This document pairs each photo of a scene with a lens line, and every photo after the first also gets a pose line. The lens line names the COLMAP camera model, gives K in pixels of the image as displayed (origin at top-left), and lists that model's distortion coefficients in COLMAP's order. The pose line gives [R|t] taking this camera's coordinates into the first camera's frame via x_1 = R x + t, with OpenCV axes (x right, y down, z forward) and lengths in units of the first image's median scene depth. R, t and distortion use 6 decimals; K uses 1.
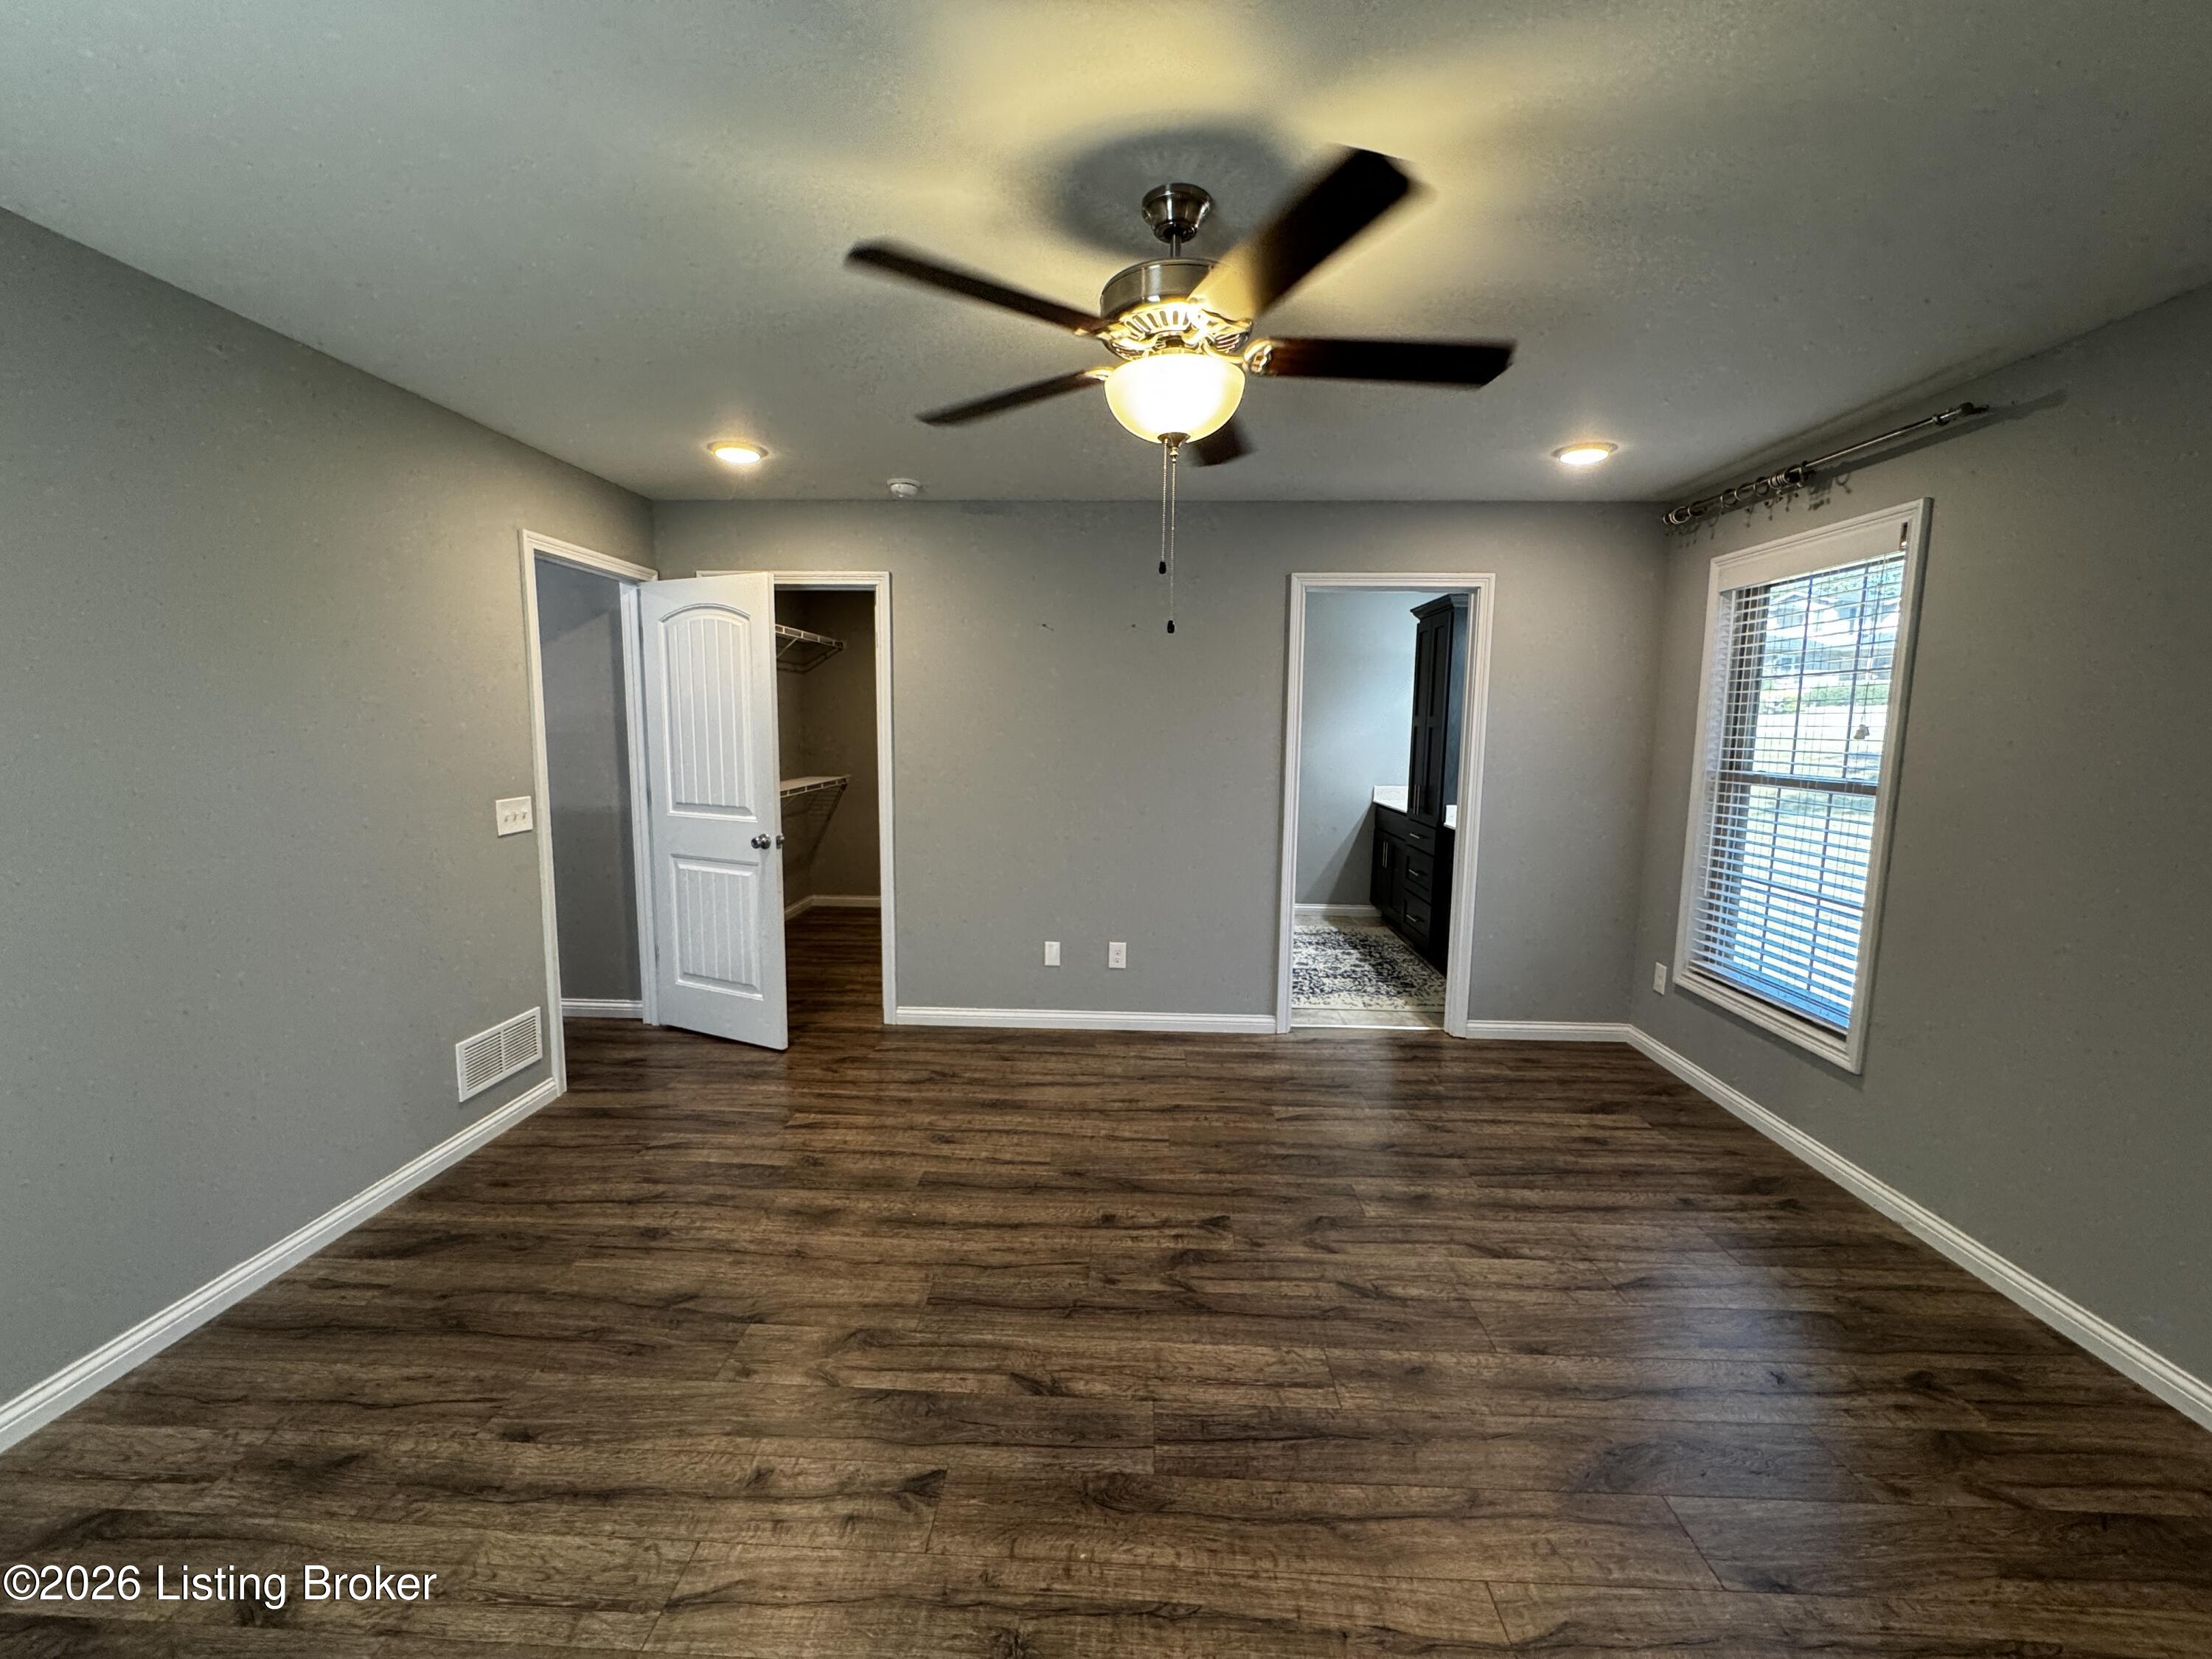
lens RADIAL K [[886.1, 0, 1107.6], [0, 886.1, 828.7], [0, 0, 1]] dist [-0.001636, 0.000433]
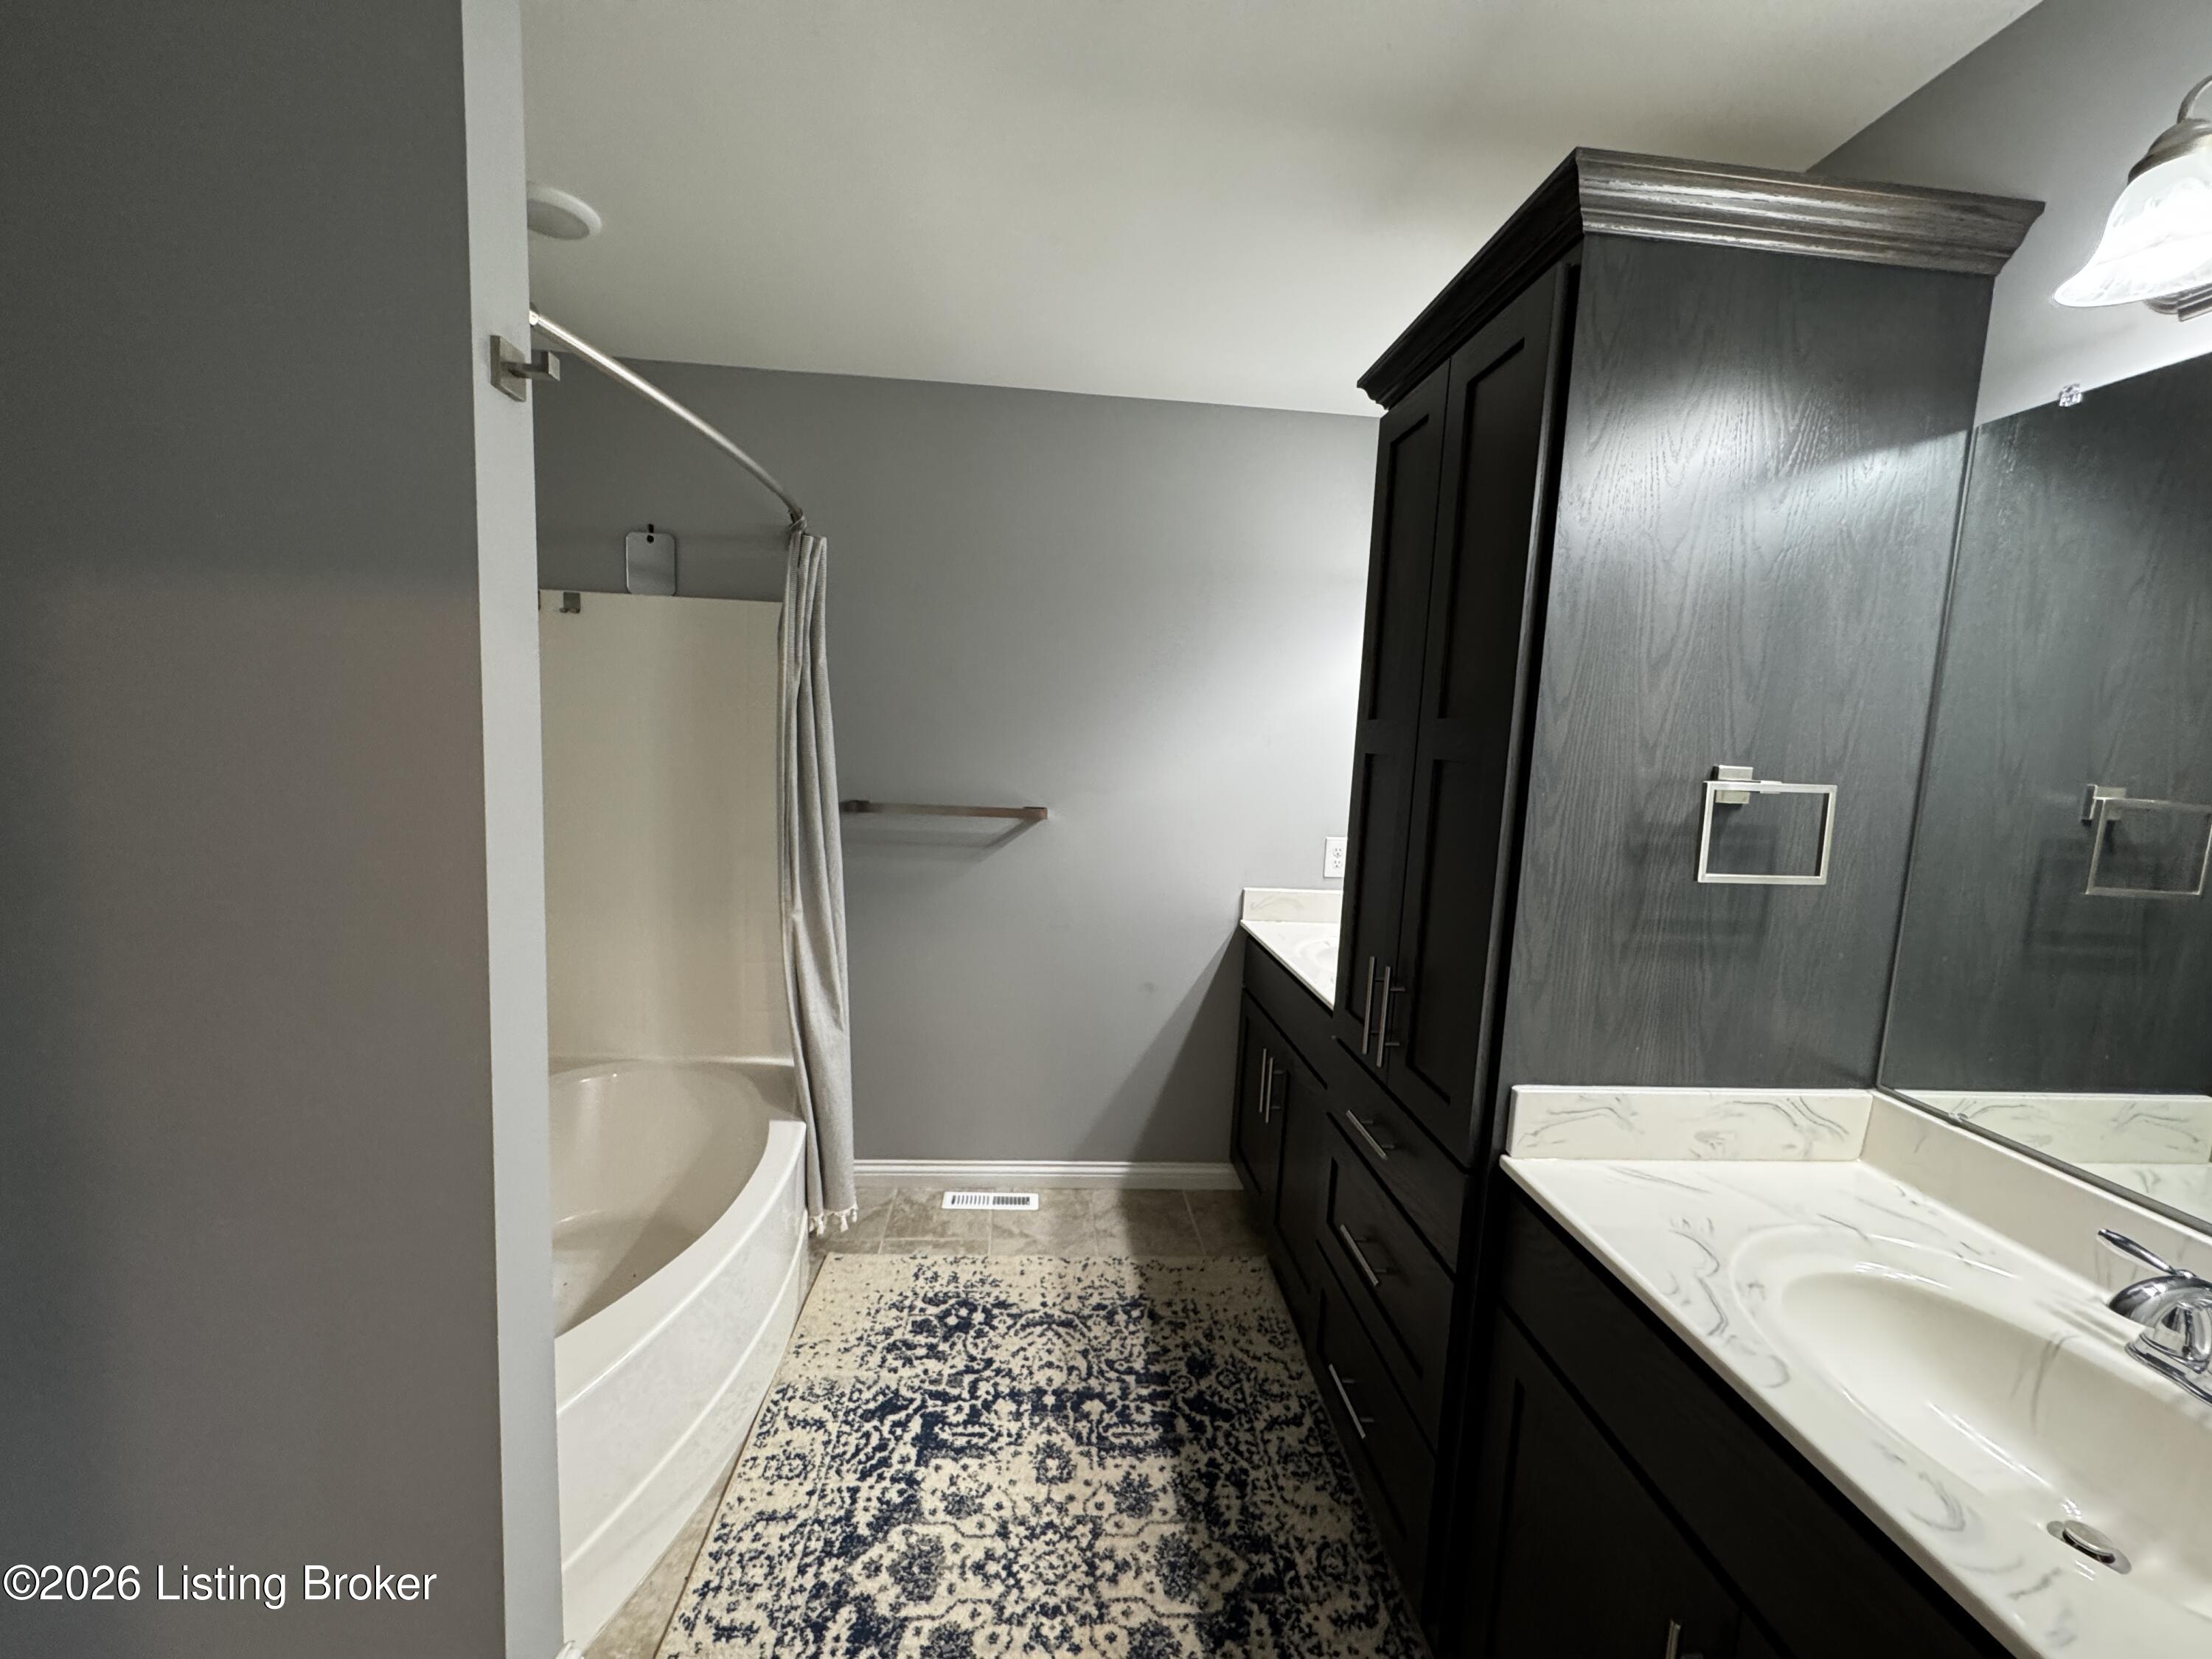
lens RADIAL K [[886.1, 0, 1109.5], [0, 886.1, 833.4], [0, 0, 1]] dist [-0.001636, 0.000433]
pose [[0.992562, 0.017500, 0.120478, 0.210017], [-0.017314, 0.999847, -0.002593, -0.076321], [-0.120505, 0.000487, 0.992713, 0.668125]]
